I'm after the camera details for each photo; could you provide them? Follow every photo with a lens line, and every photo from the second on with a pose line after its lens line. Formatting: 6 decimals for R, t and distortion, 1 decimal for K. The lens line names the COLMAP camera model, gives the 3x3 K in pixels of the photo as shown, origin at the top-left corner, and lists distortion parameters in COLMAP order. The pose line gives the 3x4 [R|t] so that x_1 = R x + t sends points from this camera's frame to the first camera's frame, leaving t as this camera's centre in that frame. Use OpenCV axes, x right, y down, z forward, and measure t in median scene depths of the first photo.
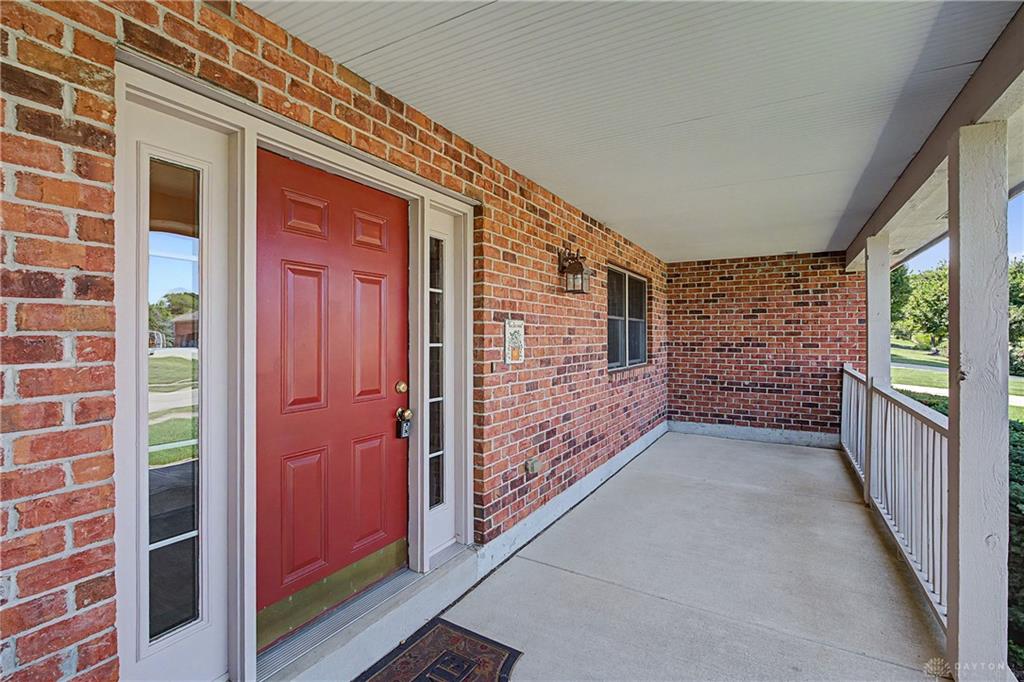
lens RADIAL K [[459.4, 0, 511.1], [0, 459.4, 330.9], [0, 0, 1]] dist [-0.001495, 0.003482]
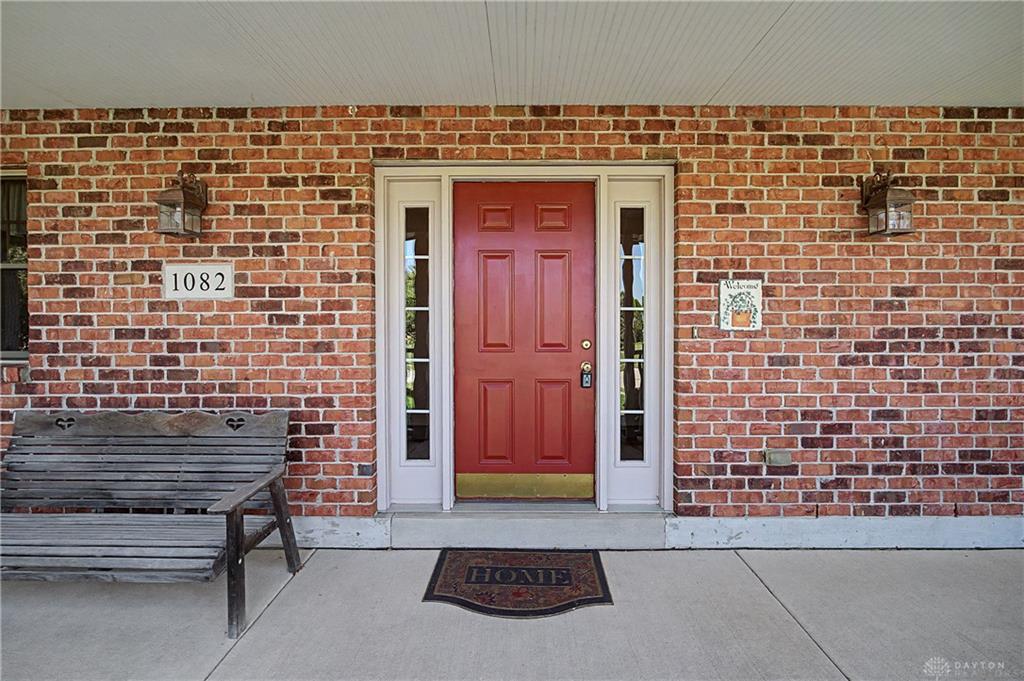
lens RADIAL K [[459.4, 0, 524.1], [0, 459.4, 320.0], [0, 0, 1]] dist [-0.001495, 0.003482]
pose [[0.516528, -0.002313, -0.856267, 0.604797], [0.011714, 0.999922, 0.004365, 0.048284], [0.856190, -0.012284, 0.516515, 0.234854]]
